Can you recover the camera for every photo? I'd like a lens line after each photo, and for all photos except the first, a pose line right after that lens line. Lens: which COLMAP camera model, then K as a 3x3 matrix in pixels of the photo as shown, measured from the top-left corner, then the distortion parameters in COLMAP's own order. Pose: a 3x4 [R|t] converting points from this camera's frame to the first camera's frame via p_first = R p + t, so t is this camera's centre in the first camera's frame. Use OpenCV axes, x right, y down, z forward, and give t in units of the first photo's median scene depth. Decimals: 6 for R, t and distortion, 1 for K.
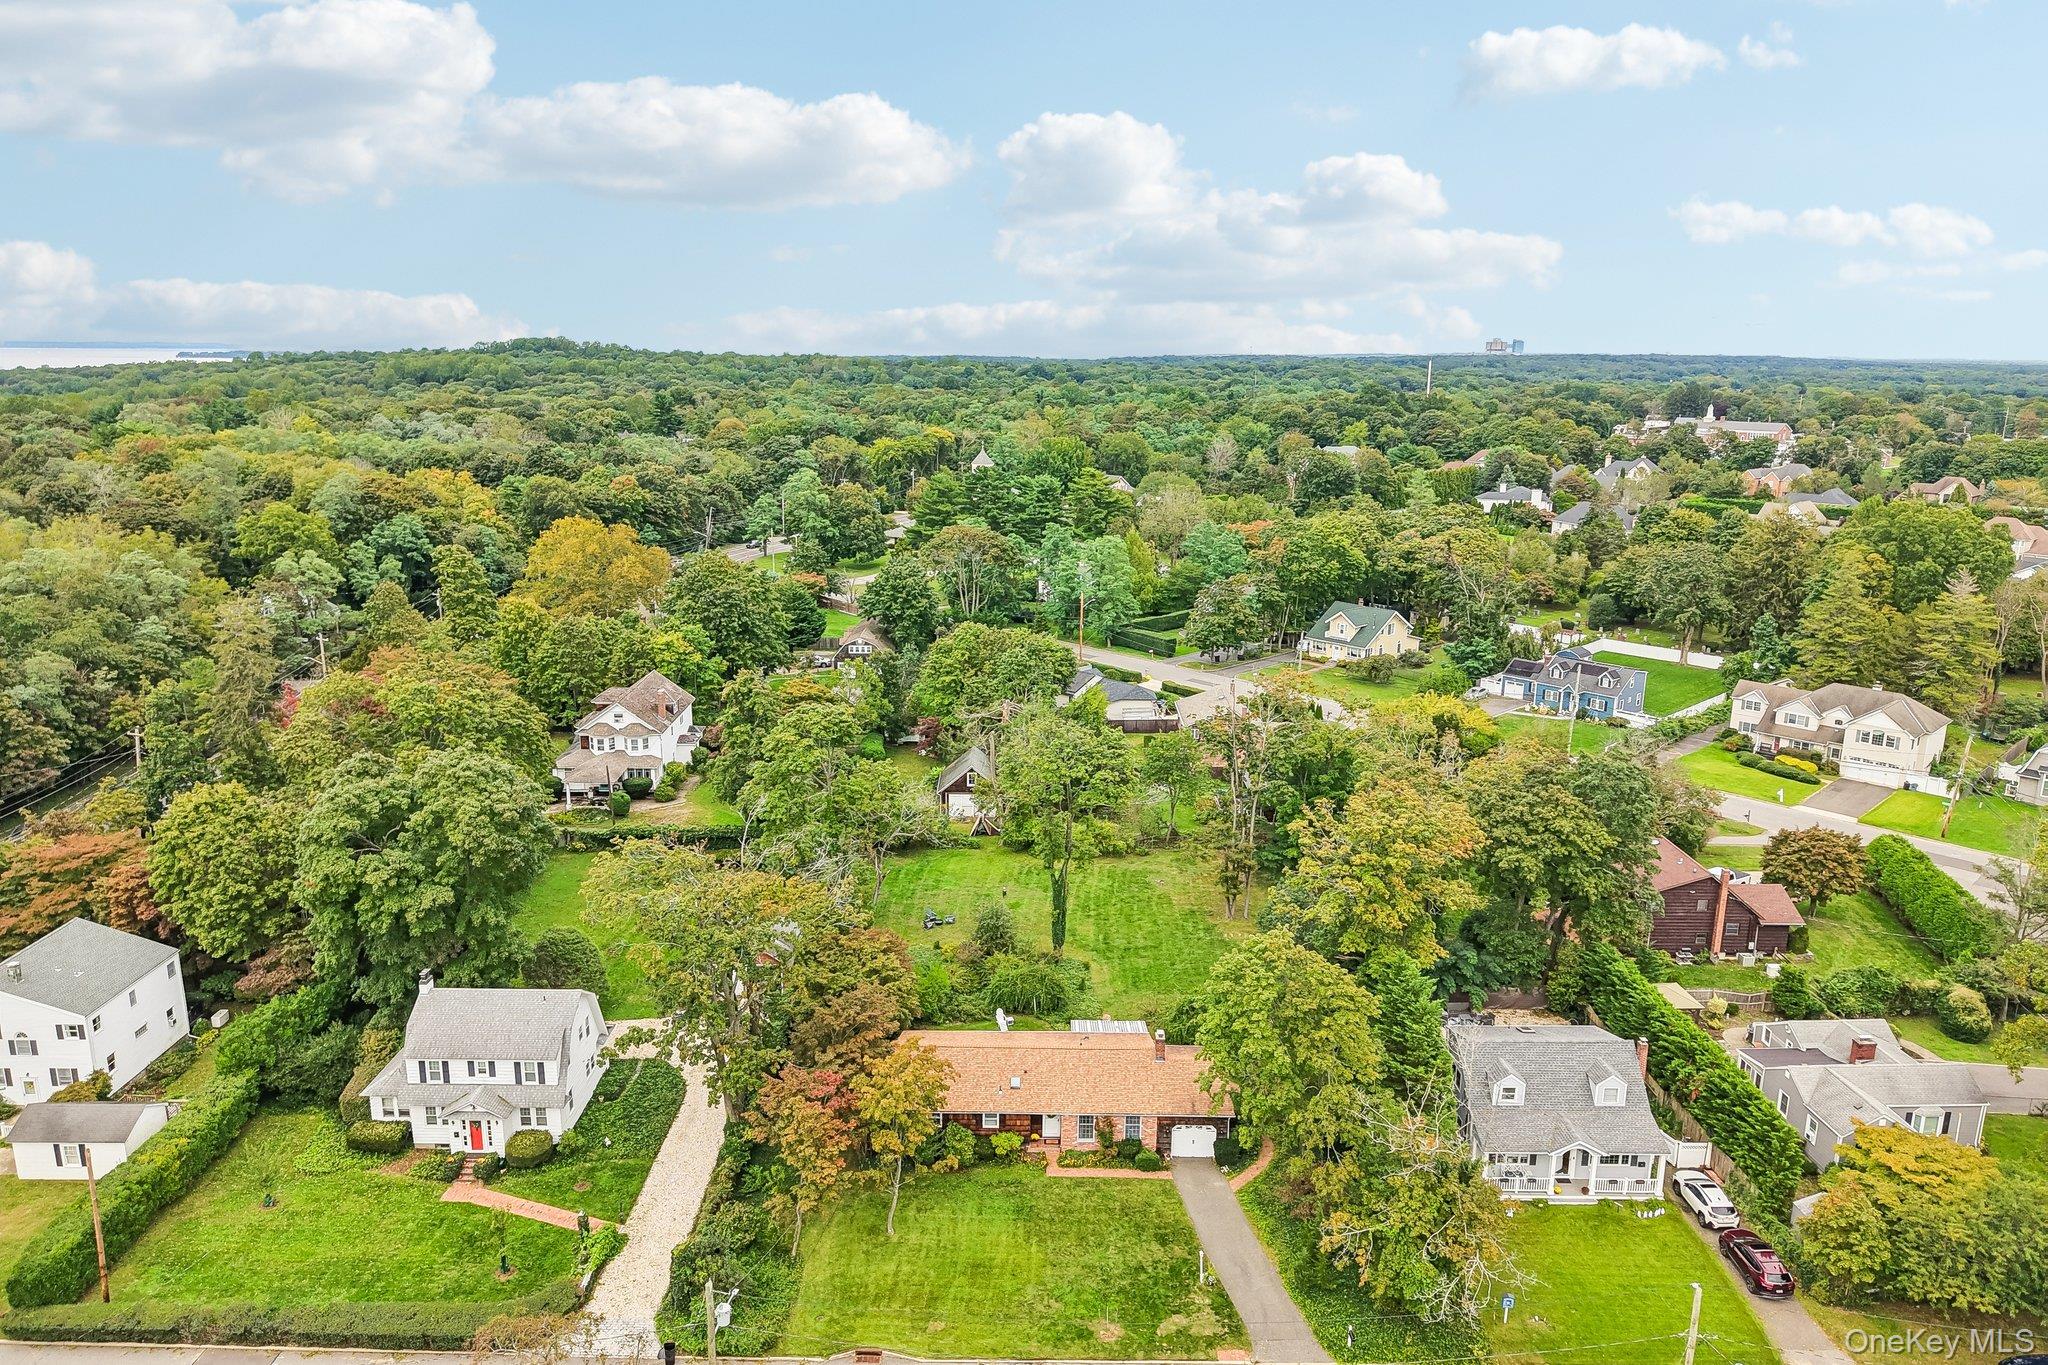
lens RADIAL K [[1373.7, 0, 1024.0], [0, 1373.7, 682.5], [0, 0, 1]] dist [0.002618, -0.000671]
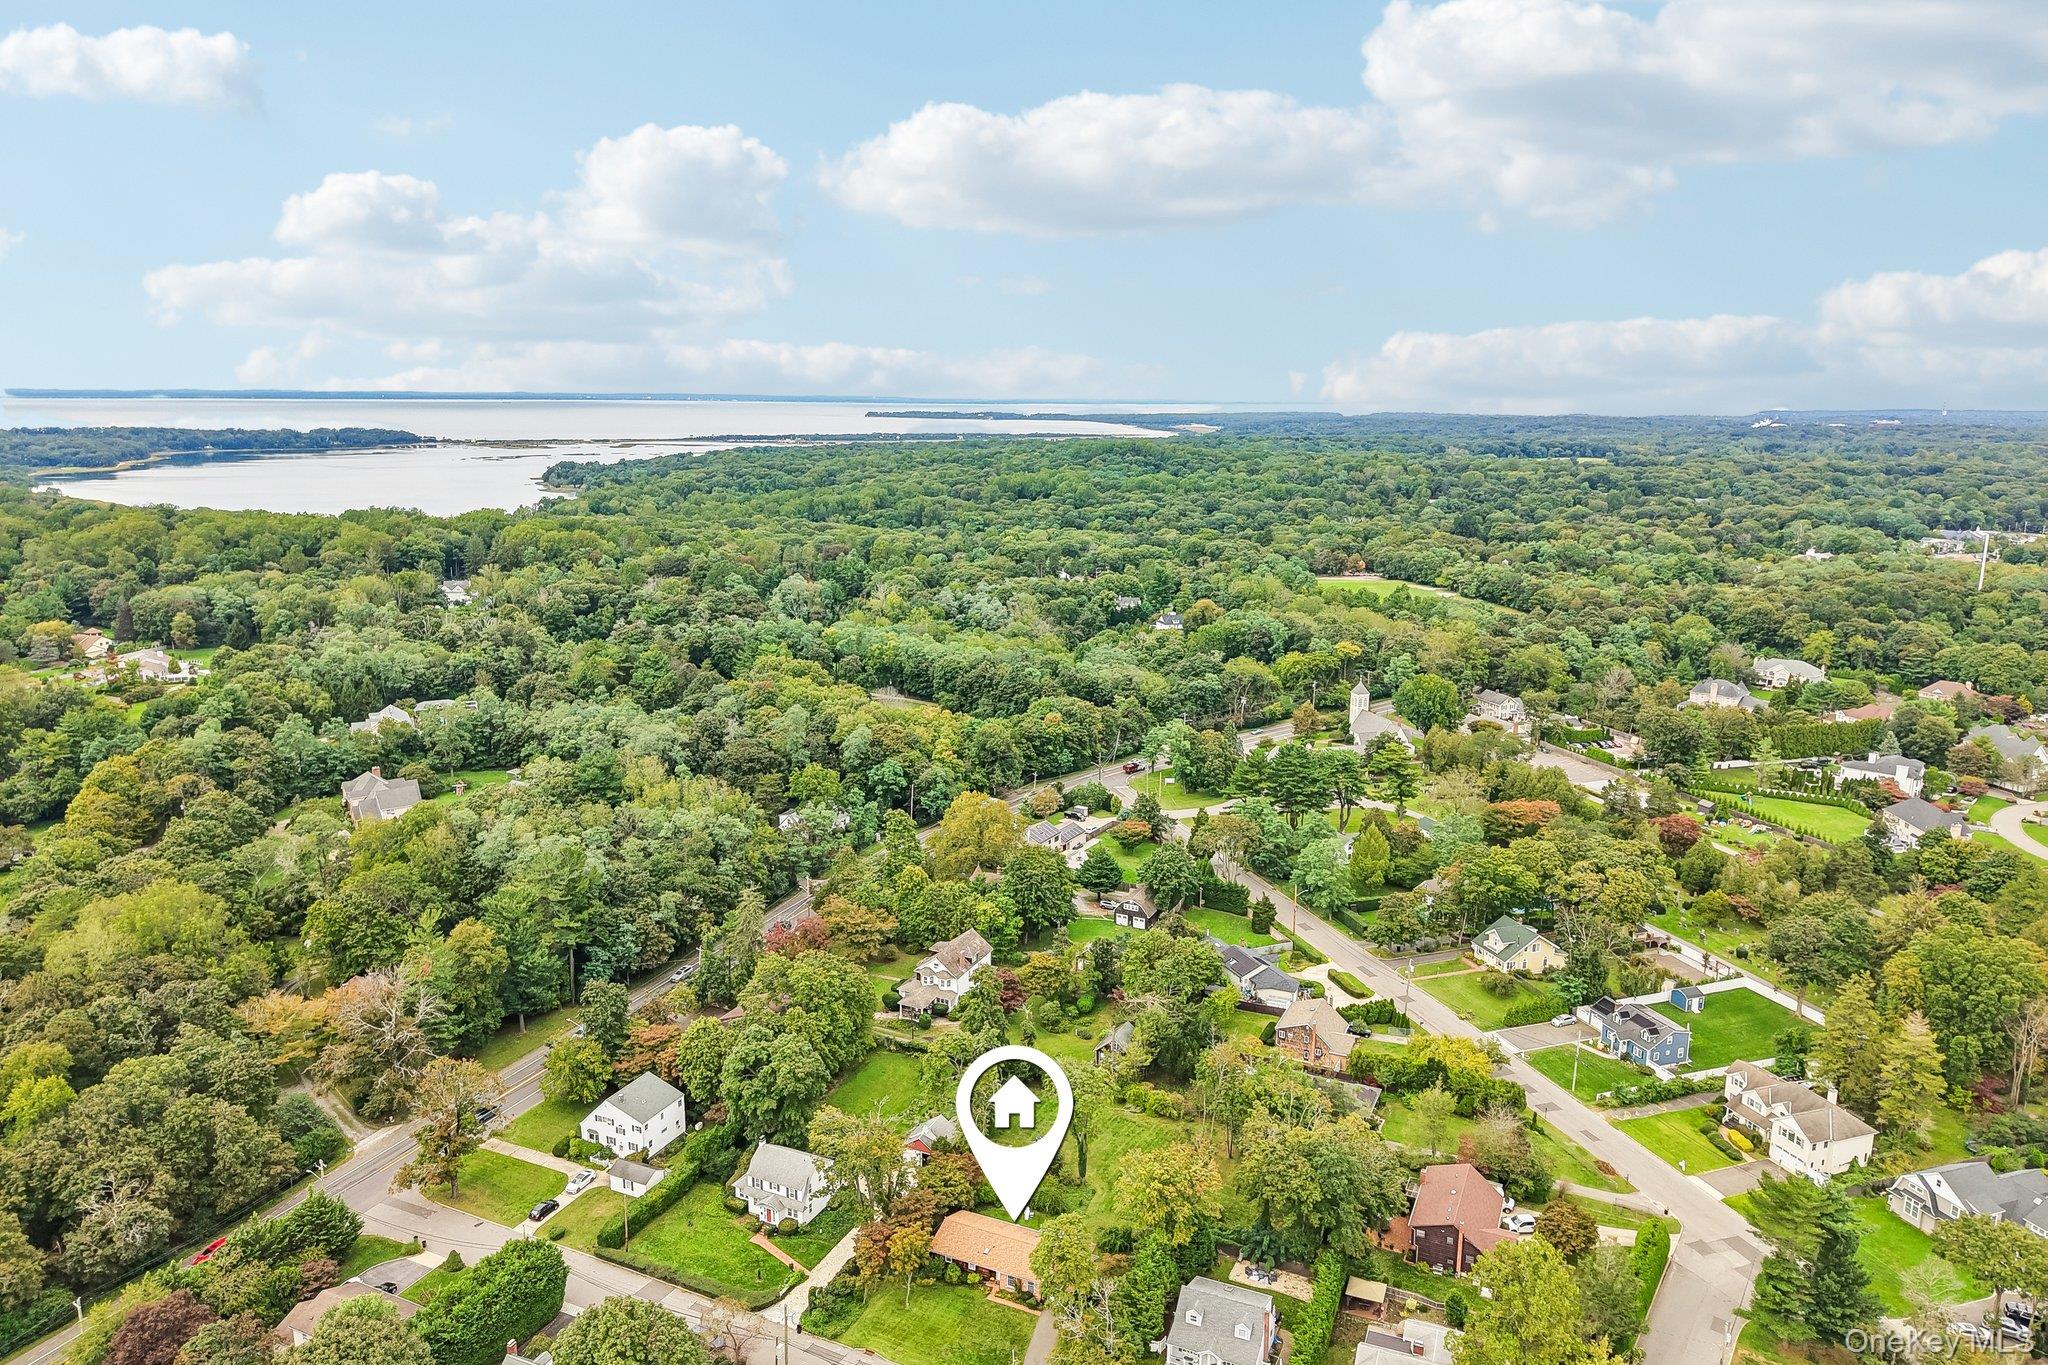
lens RADIAL K [[1373.7, 0, 1024.0], [0, 1373.7, 682.5], [0, 0, 1]] dist [0.002618, -0.000671]
pose [[0.908798, 0.082678, -0.408962, 0.856268], [-0.095814, 0.995331, -0.011698, -0.572635], [0.406086, 0.049815, 0.912476, -0.973041]]
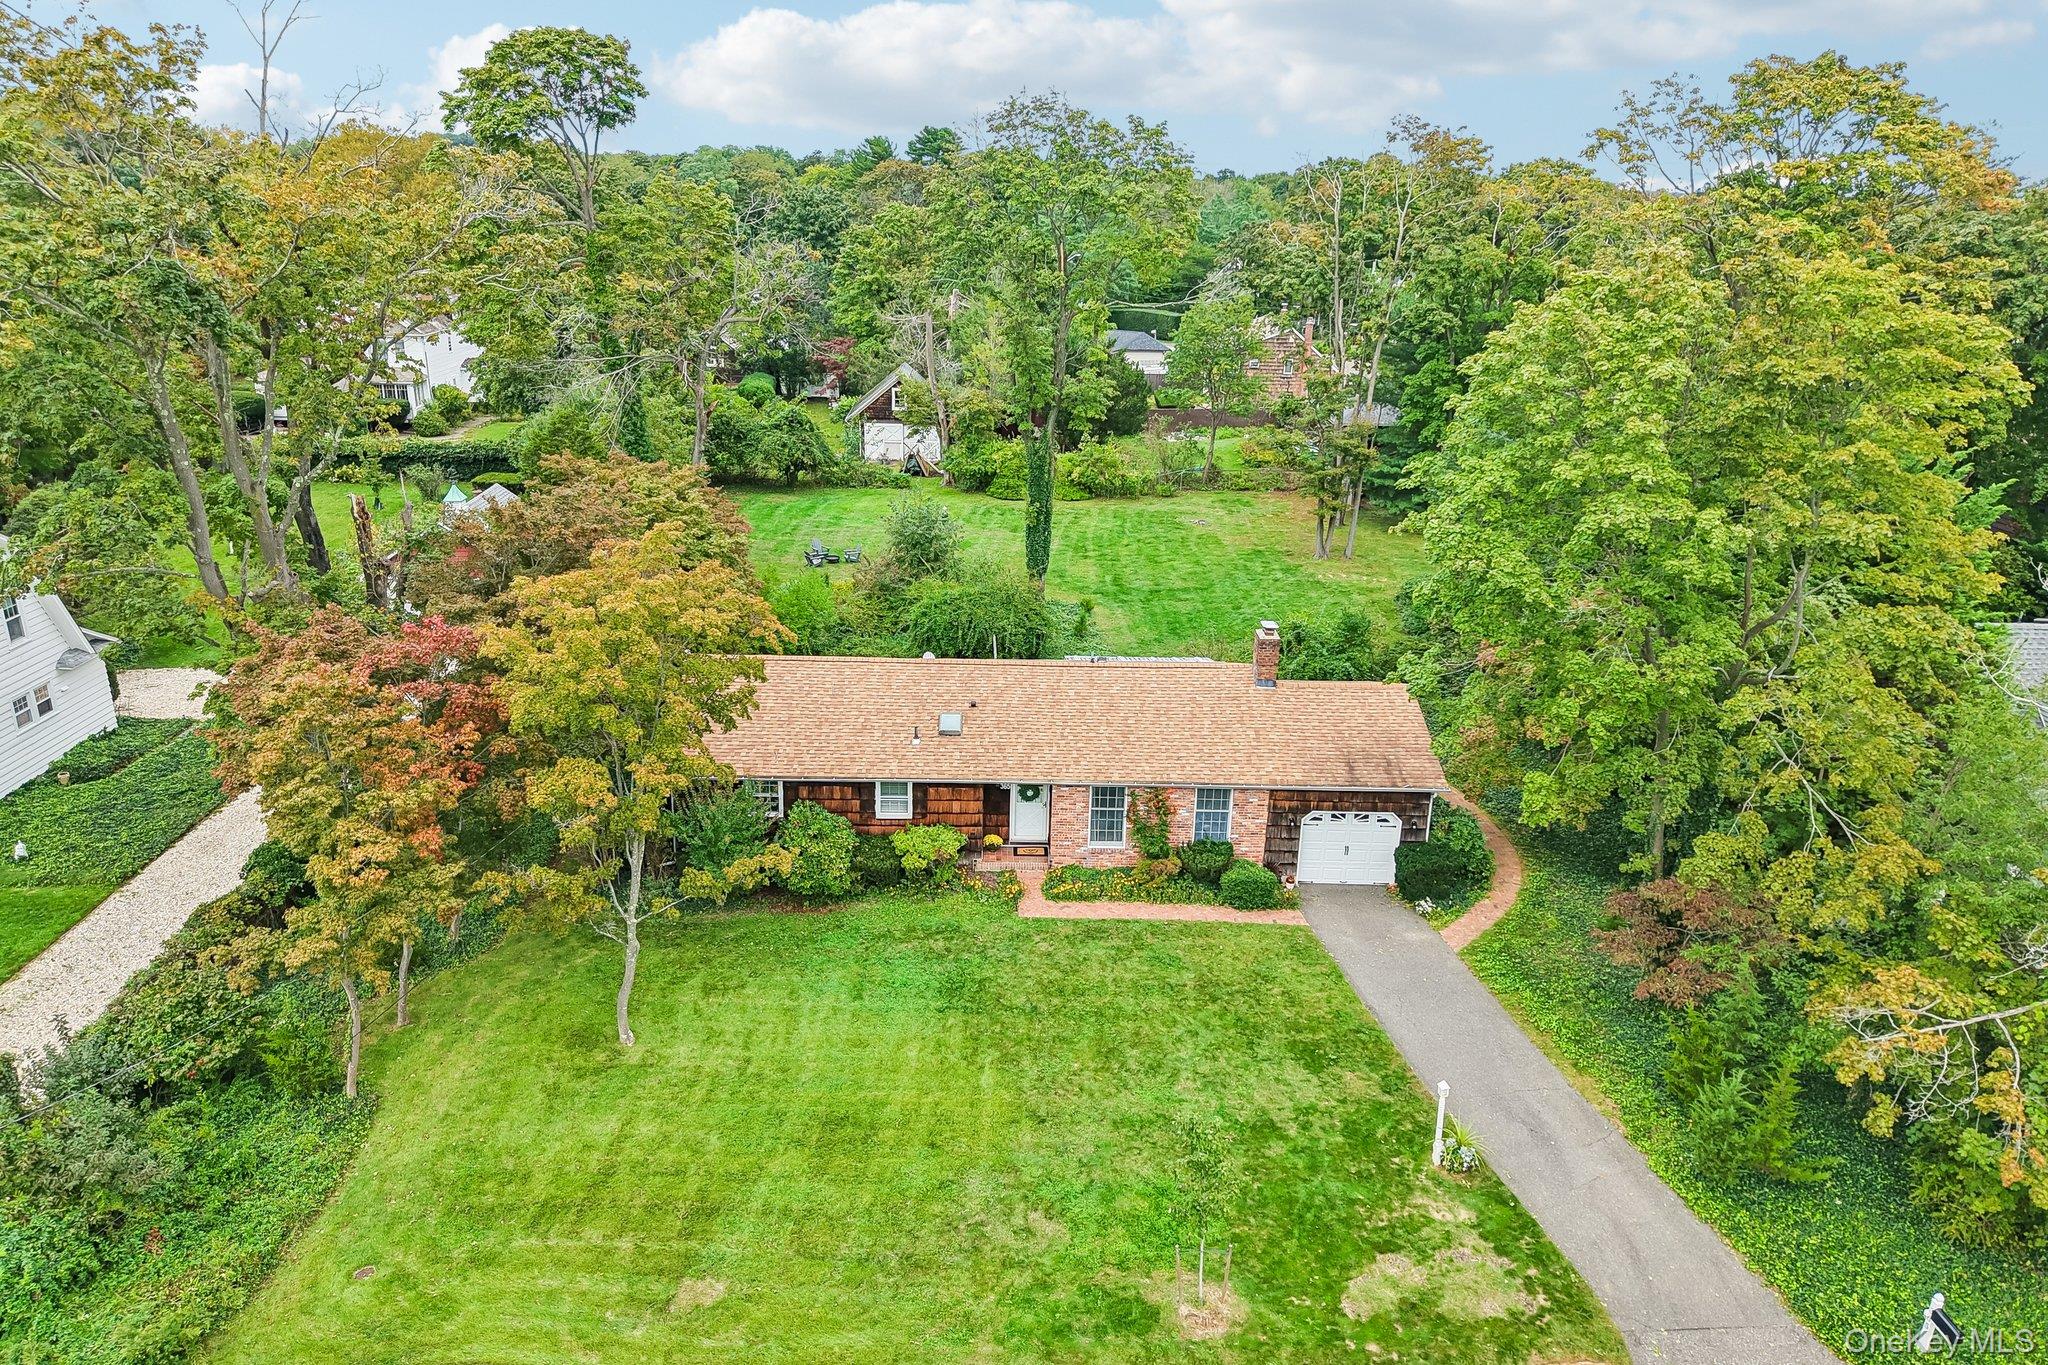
lens RADIAL K [[1412.7, 0, 1026.4], [0, 1412.7, 620.3], [0, 0, 1]] dist [0.038698, -0.038196]
pose [[0.999478, 0.008384, 0.031203, 0.004101], [-0.010158, 0.998316, 0.057116, 0.235657], [-0.030672, -0.057403, 0.997880, 0.550370]]
